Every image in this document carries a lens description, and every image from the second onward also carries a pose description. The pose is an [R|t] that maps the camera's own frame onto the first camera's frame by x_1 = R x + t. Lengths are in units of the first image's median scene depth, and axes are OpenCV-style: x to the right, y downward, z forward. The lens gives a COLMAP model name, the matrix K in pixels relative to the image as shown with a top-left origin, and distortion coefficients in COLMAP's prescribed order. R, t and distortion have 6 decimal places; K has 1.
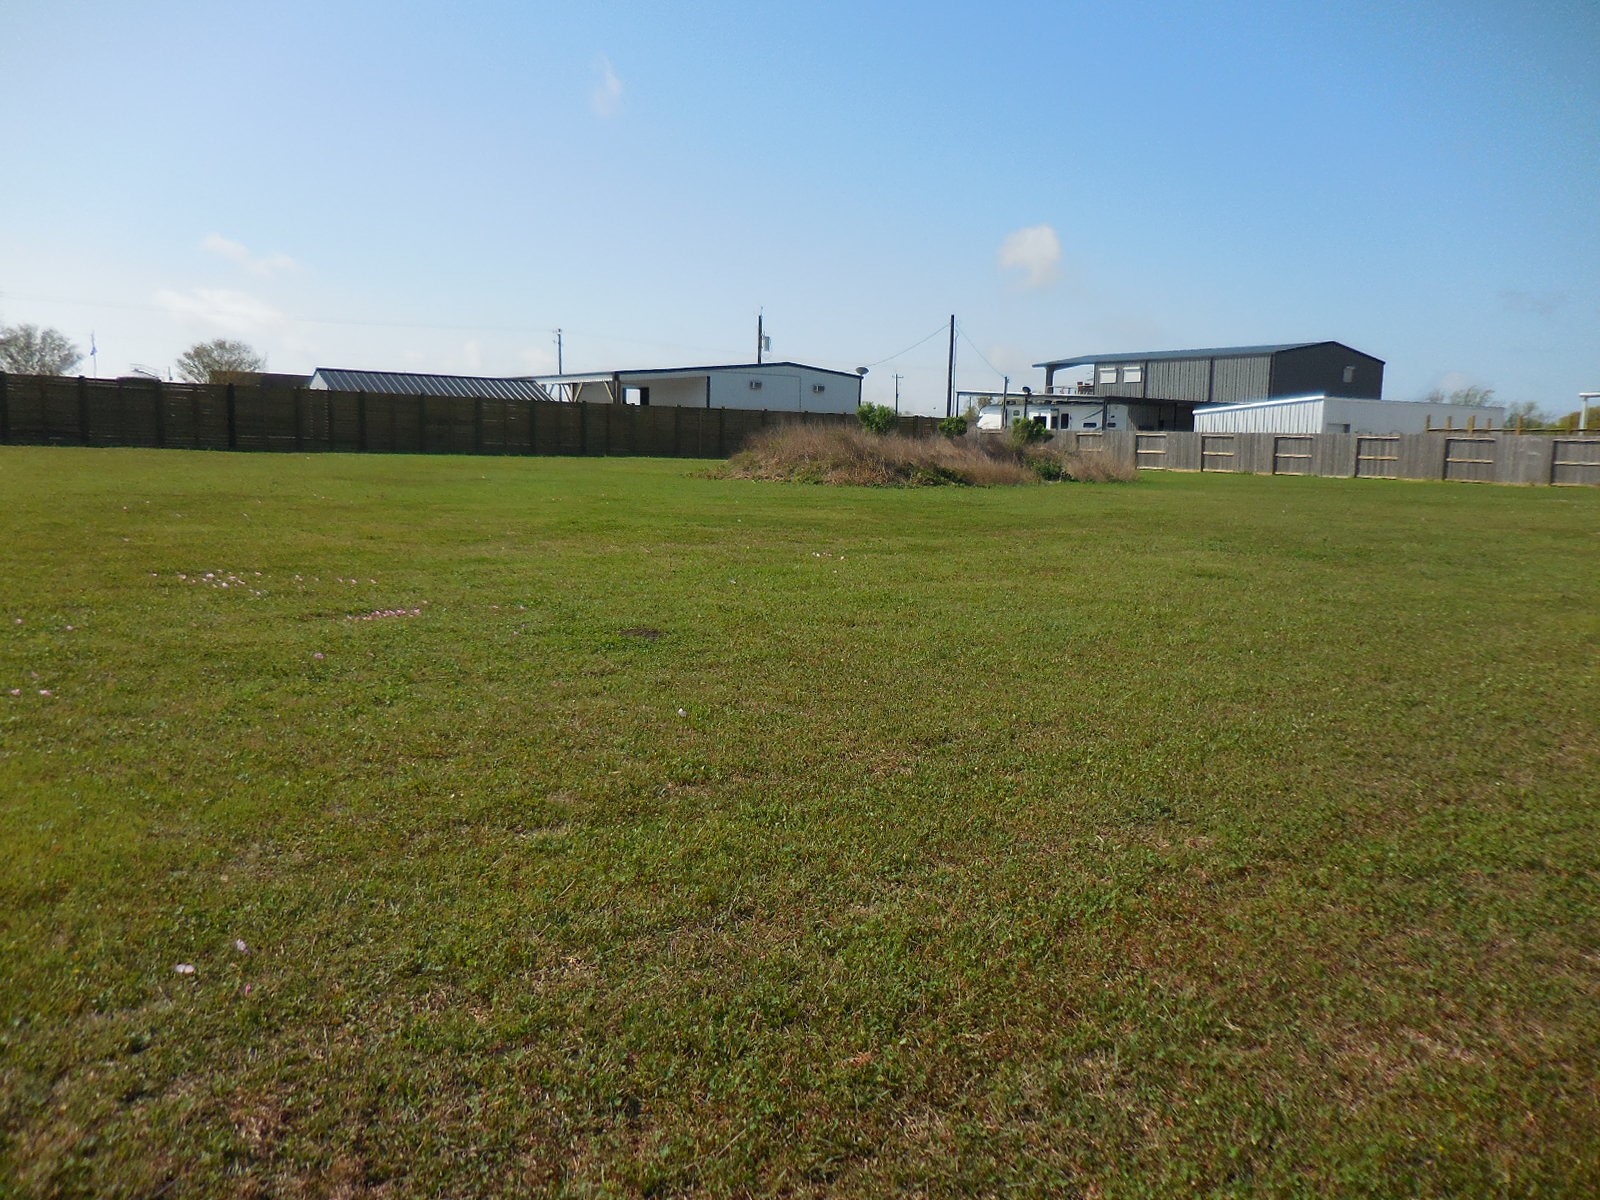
lens RADIAL K [[1187.2, 0, 816.3], [0, 1187.2, 603.1], [0, 0, 1]] dist [0.032768, 0.005213]
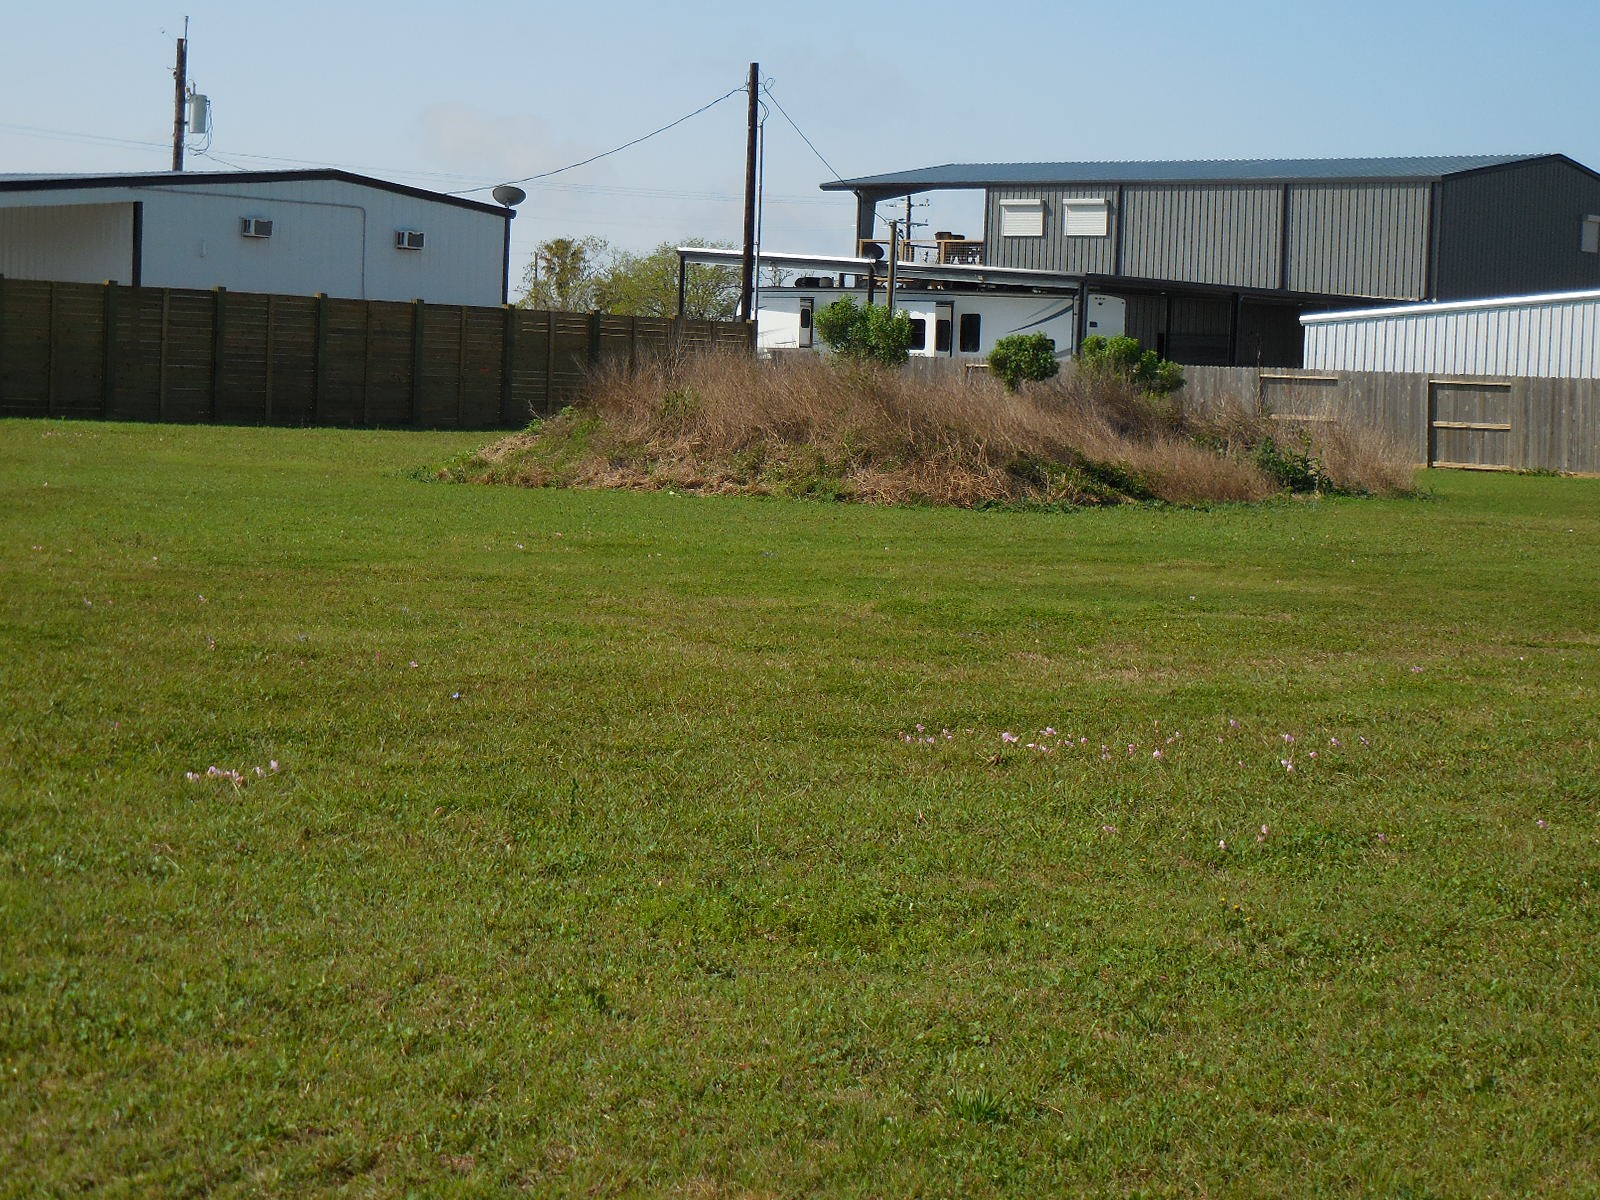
lens RADIAL K [[3265.8, 0, 794.8], [0, 3265.8, 600.3], [0, 0, 1]] dist [0.002870, 0.000000]
pose [[0.970155, -0.003843, 0.242454, -0.109849], [0.019271, 0.997934, -0.061296, 0.000556], [-0.241717, 0.064139, 0.968225, -0.027703]]
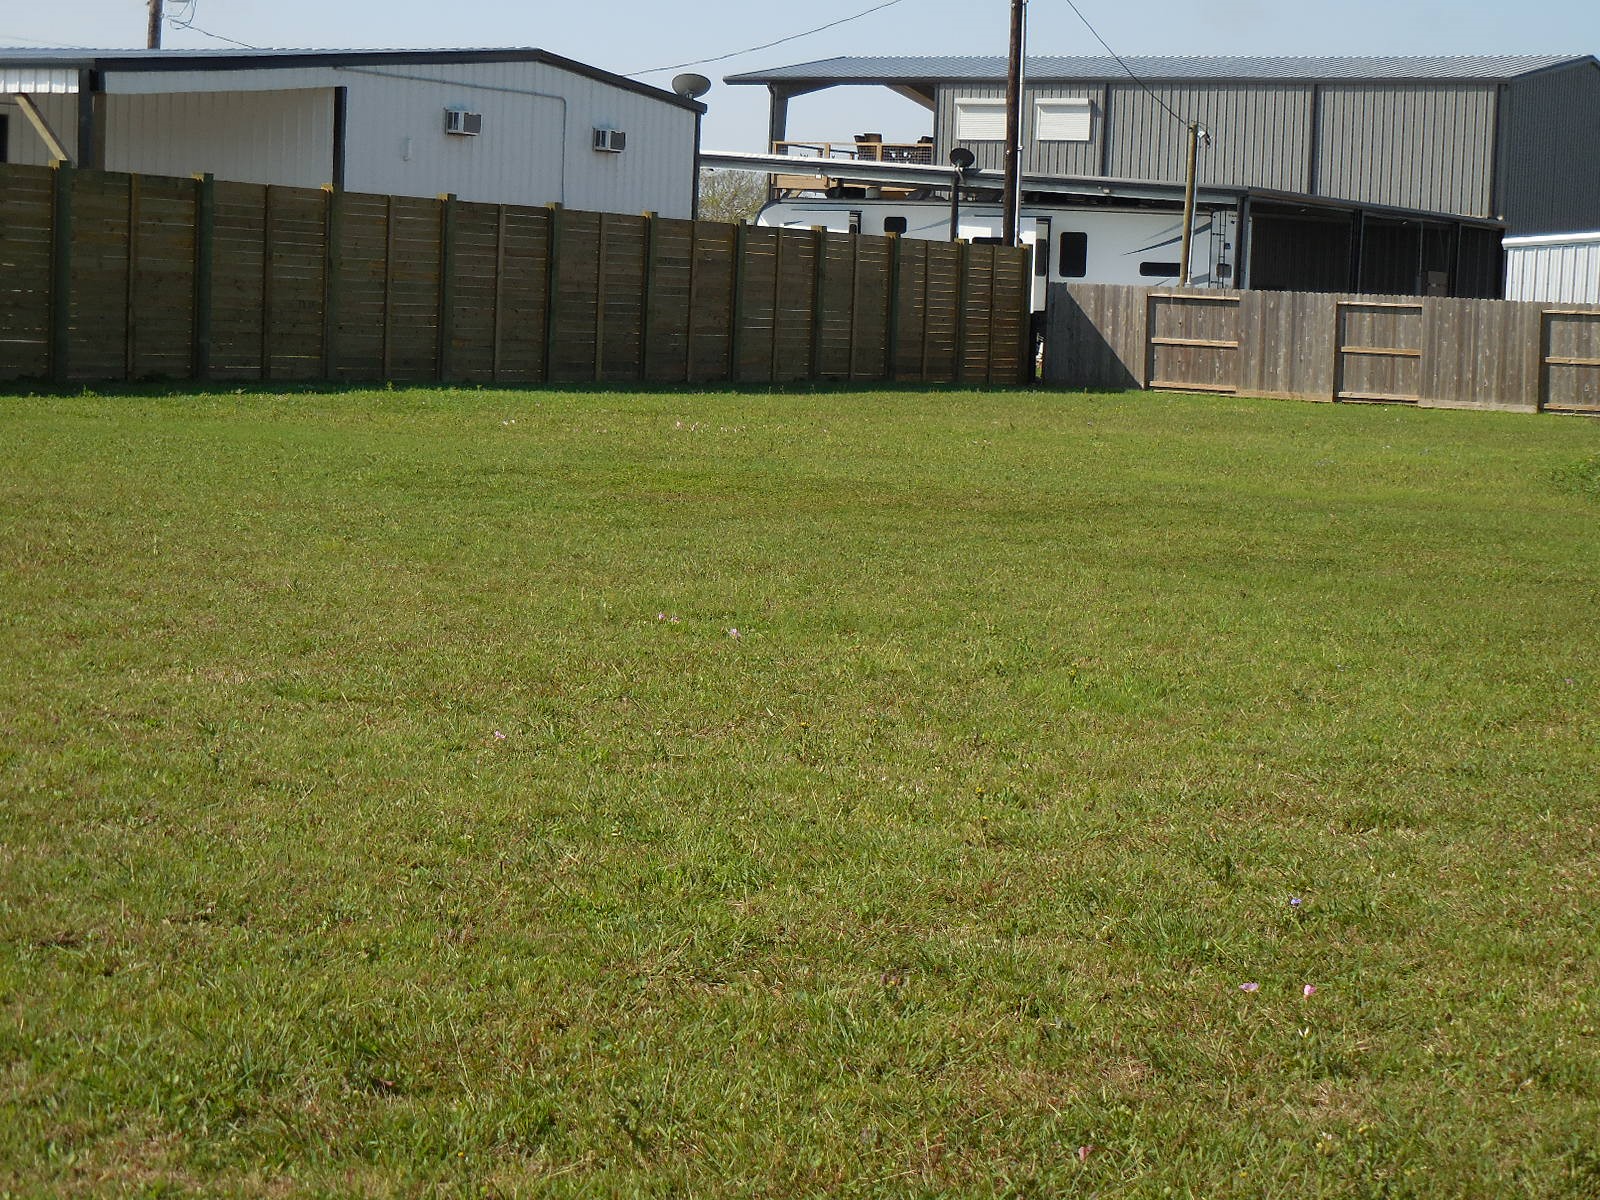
lens RADIAL K [[3265.8, 0, 803.4], [0, 3265.8, 598.0], [0, 0, 1]] dist [0.002870, 0.000000]
pose [[0.903093, -0.026629, 0.428618, -0.256896], [0.041543, 0.998812, -0.025477, -0.035867], [-0.427430, 0.040814, 0.903126, 0.203111]]
